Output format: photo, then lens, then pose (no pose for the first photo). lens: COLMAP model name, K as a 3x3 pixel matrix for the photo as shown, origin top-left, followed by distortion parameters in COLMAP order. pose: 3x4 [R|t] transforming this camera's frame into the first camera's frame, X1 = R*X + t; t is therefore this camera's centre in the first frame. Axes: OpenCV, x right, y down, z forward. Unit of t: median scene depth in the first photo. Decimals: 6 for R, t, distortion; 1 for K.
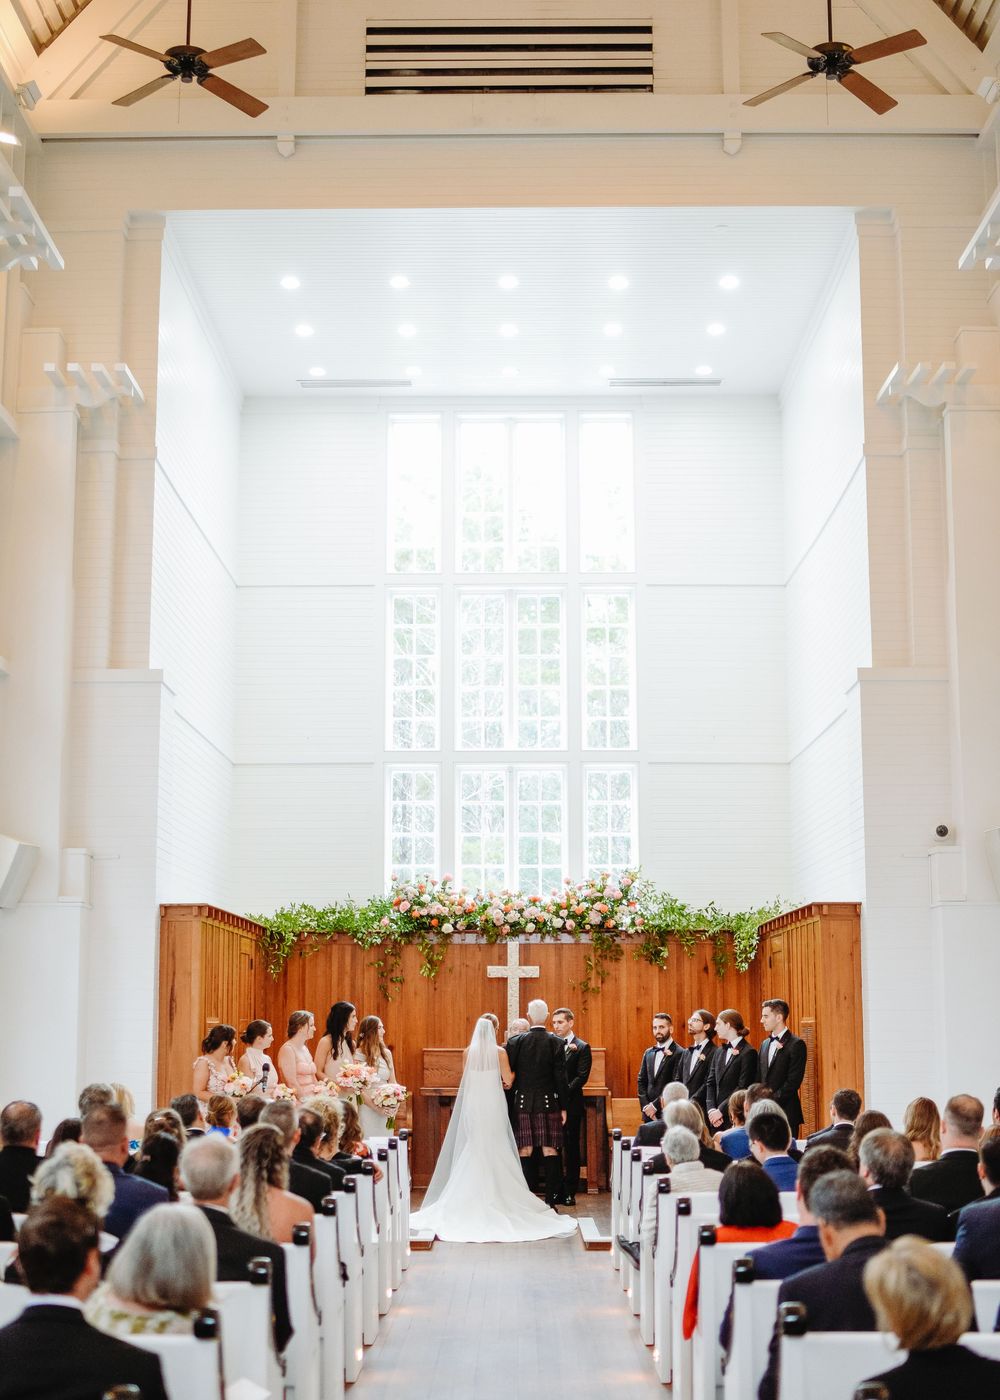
lens RADIAL K [[2134.0, 0, 500.0], [0, 2134.0, 700.0], [0, 0, 1]] dist [-0.043927, 0.129471]
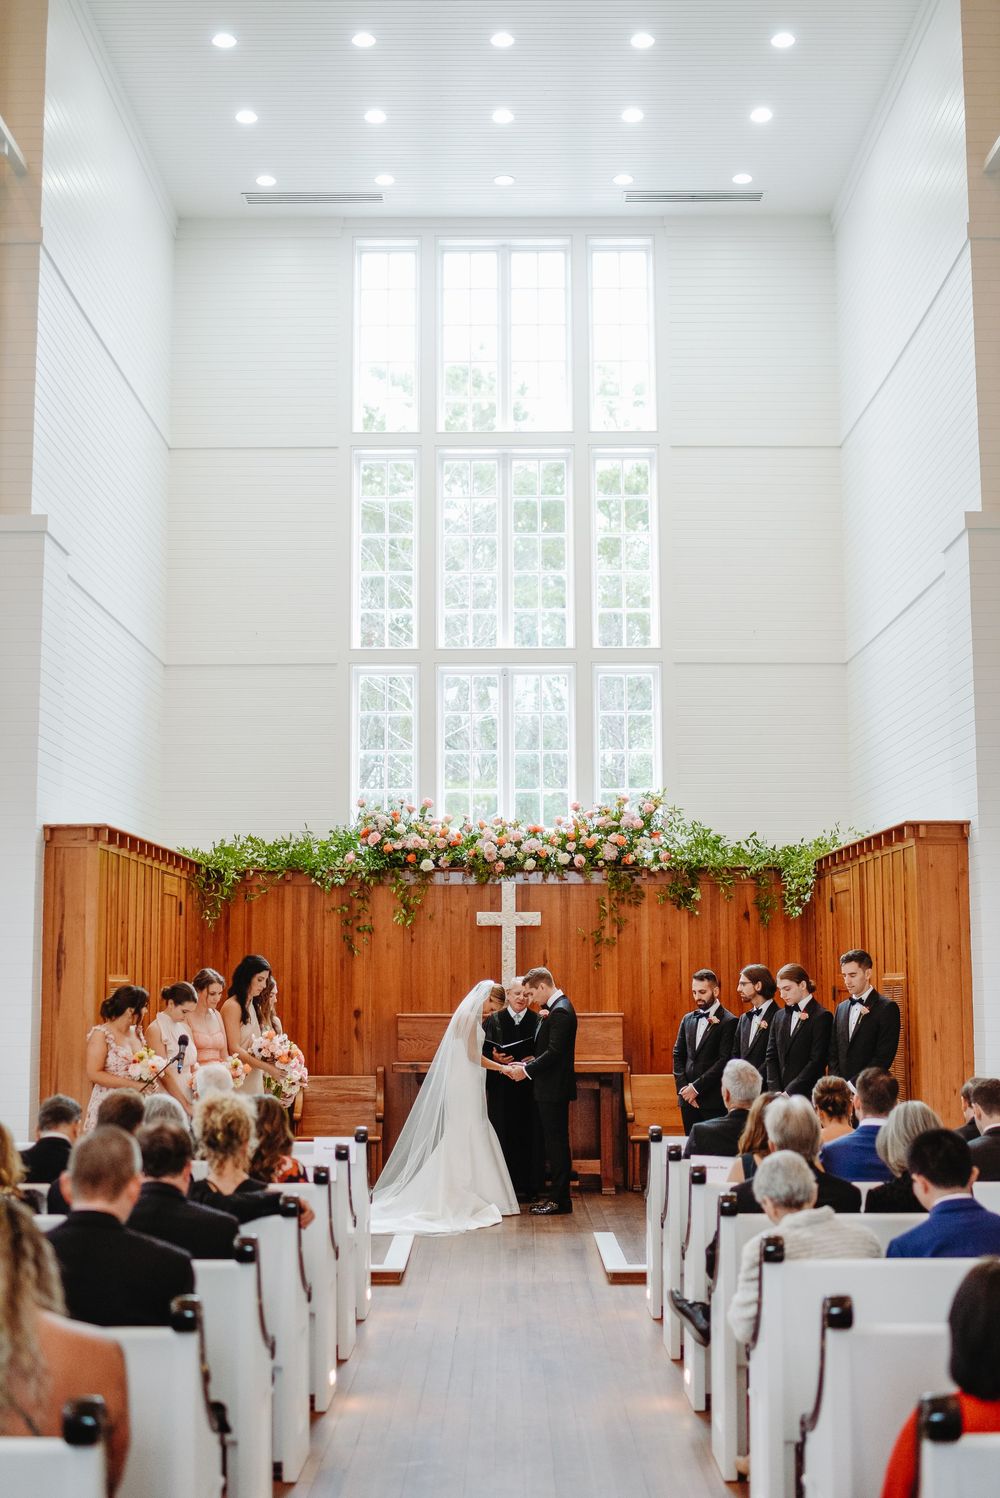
lens RADIAL K [[1960.3, 0, 496.1], [0, 1960.3, 728.4], [0, 0, 1]] dist [-0.078034, 0.028581]
pose [[0.999991, -0.001386, 0.003942, -0.001420], [0.001306, 0.999790, 0.020441, 0.040438], [-0.003969, -0.020436, 0.999783, 0.261516]]
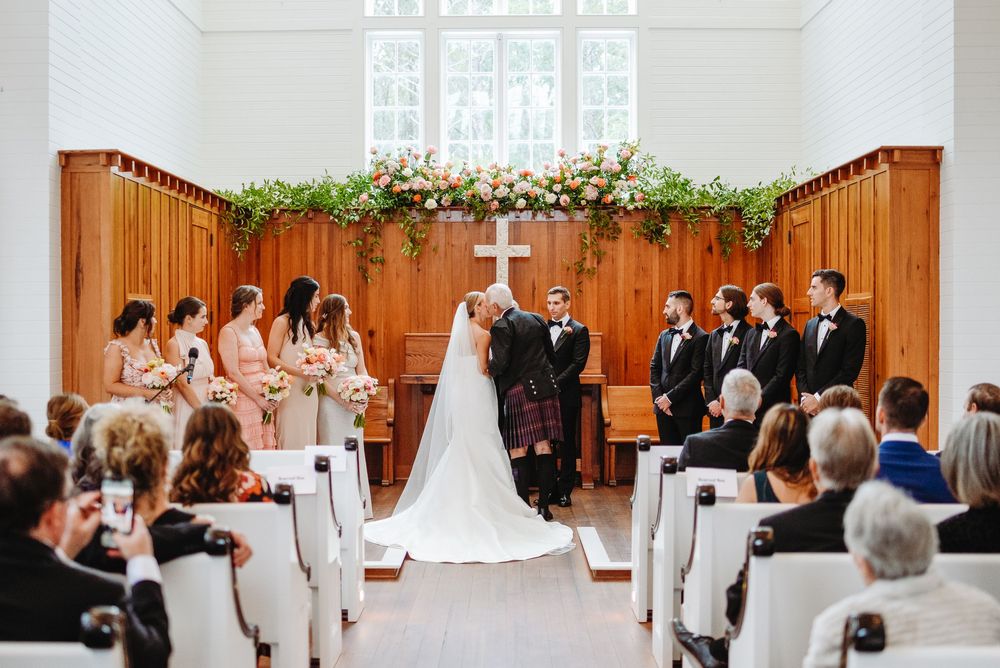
lens RADIAL K [[1308.6, 0, 471.5], [0, 1308.6, 355.8], [0, 0, 1]] dist [-0.078034, 0.028581]
pose [[0.999829, -0.000191, -0.018516, 0.003296], [0.003347, 0.985339, 0.170574, 0.075782], [0.018212, -0.170607, 0.985171, 0.435570]]
